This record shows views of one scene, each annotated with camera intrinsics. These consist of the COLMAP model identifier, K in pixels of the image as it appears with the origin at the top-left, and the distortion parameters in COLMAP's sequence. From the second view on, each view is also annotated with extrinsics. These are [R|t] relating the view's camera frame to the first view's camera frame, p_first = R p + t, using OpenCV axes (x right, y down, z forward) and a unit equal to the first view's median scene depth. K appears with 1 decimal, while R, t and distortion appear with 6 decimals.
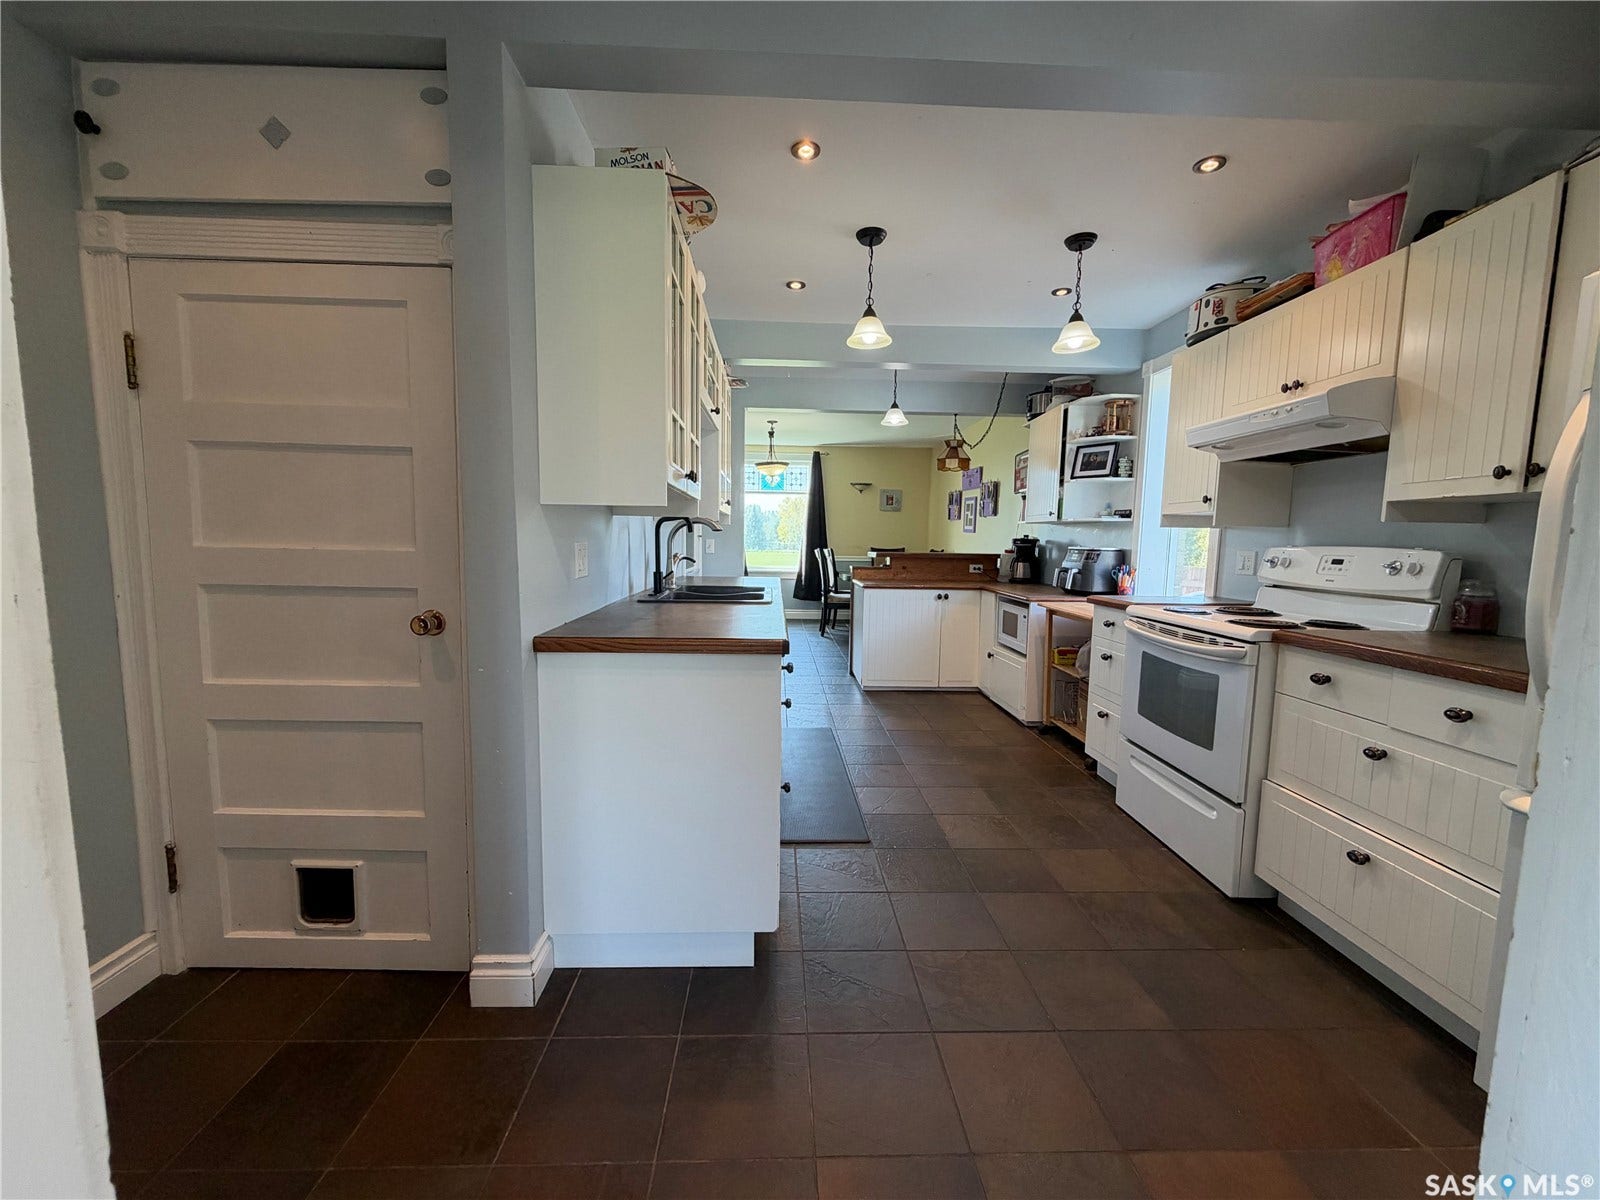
lens RADIAL K [[639.3, 0, 797.0], [0, 639.3, 600.0], [0, 0, 1]] dist [0.002492, 0.000152]
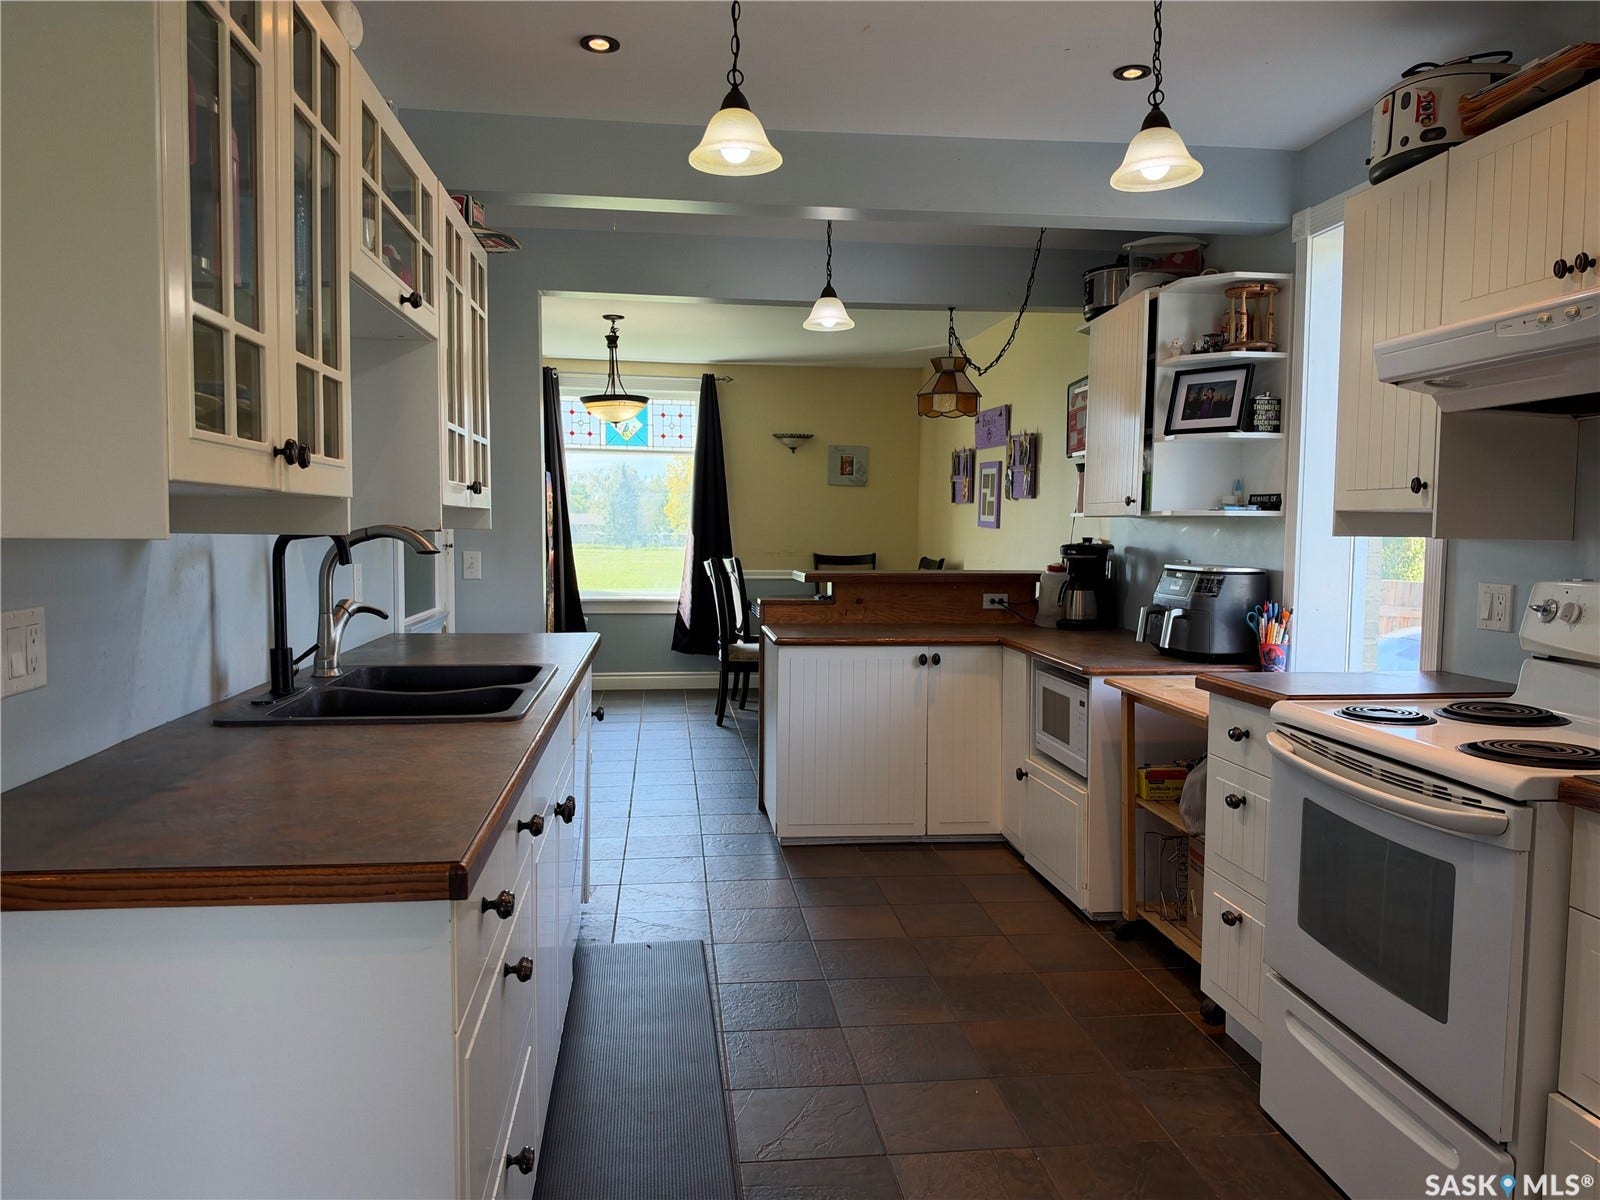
lens RADIAL K [[1173.2, 0, 800.0], [0, 1173.2, 600.0], [0, 0, 1]] dist [-0.003553, -0.010658]
pose [[0.996523, -0.012819, 0.082330, 0.065903], [0.015388, 0.999412, -0.030644, -0.037506], [-0.081889, 0.031804, 0.996134, 0.104866]]
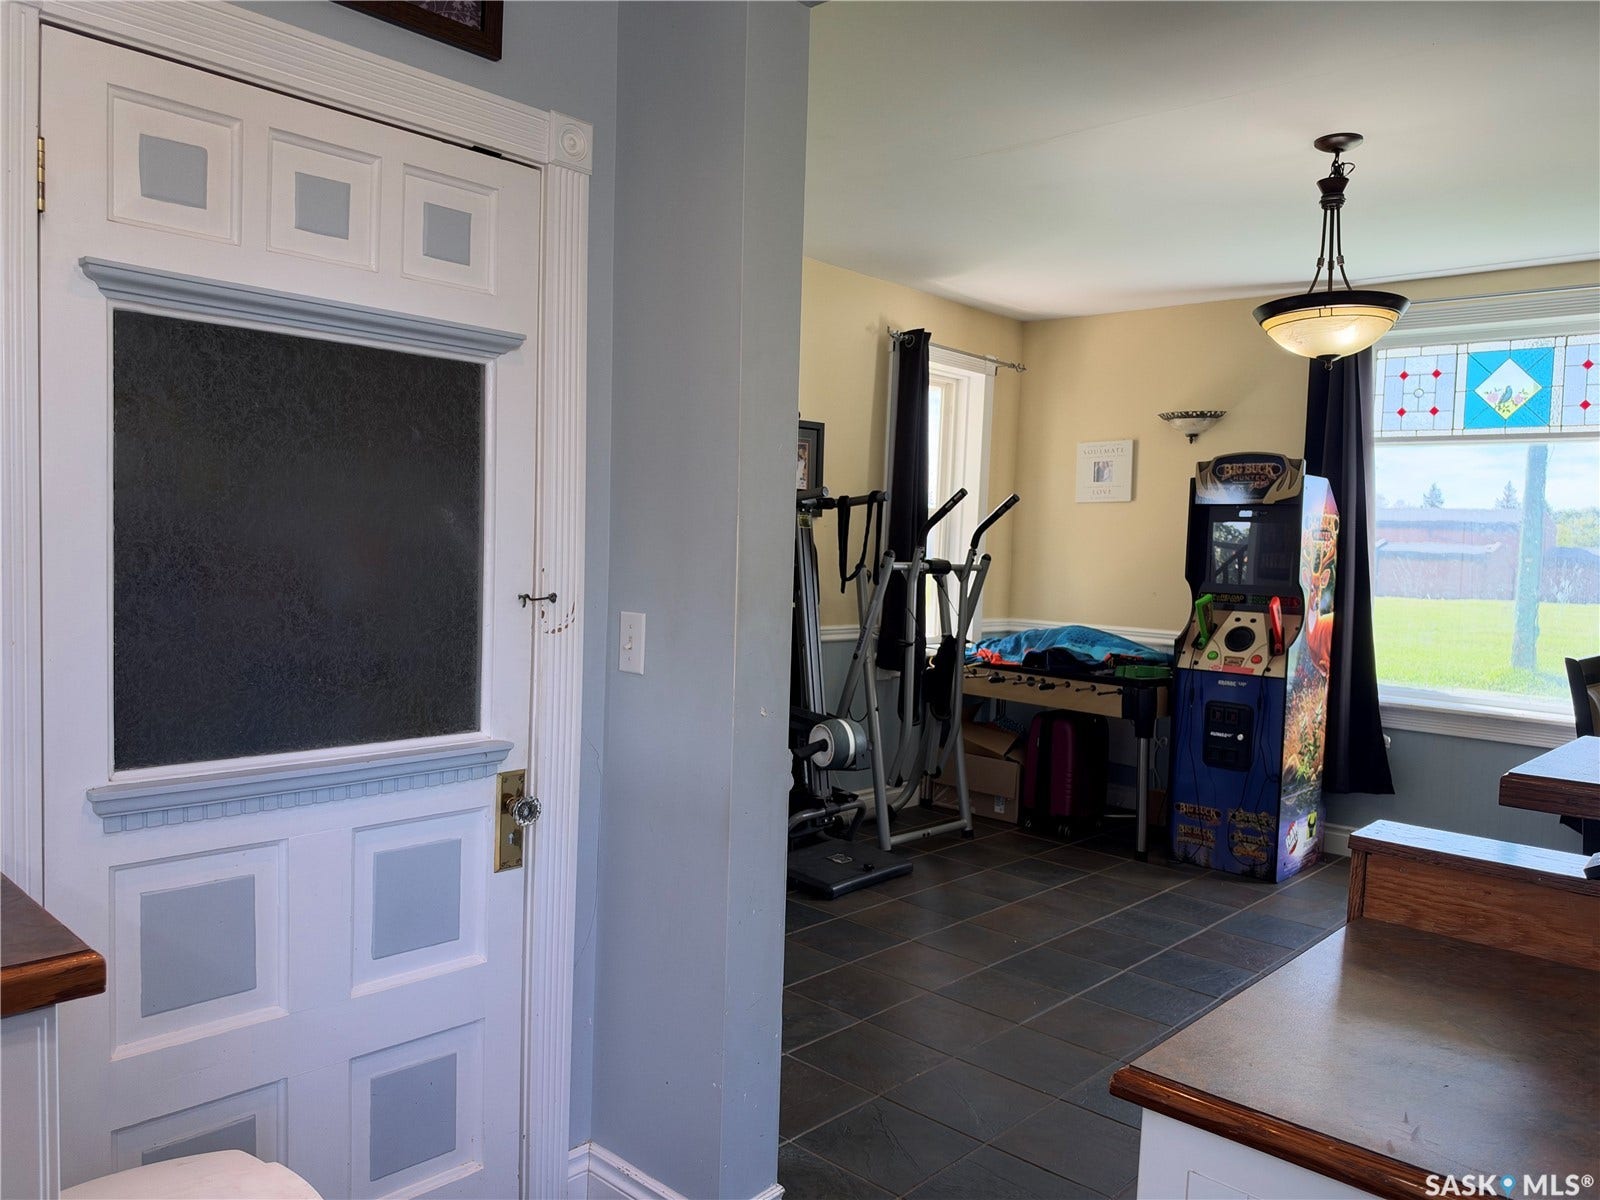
lens RADIAL K [[1173.2, 0, 800.0], [0, 1173.2, 600.0], [0, 0, 1]] dist [-0.003553, -0.010658]
pose [[0.708487, 0.044995, -0.704288, 0.317613], [-0.092262, 0.995306, -0.029224, -0.144335], [0.699667, 0.085683, 0.709313, 1.203025]]
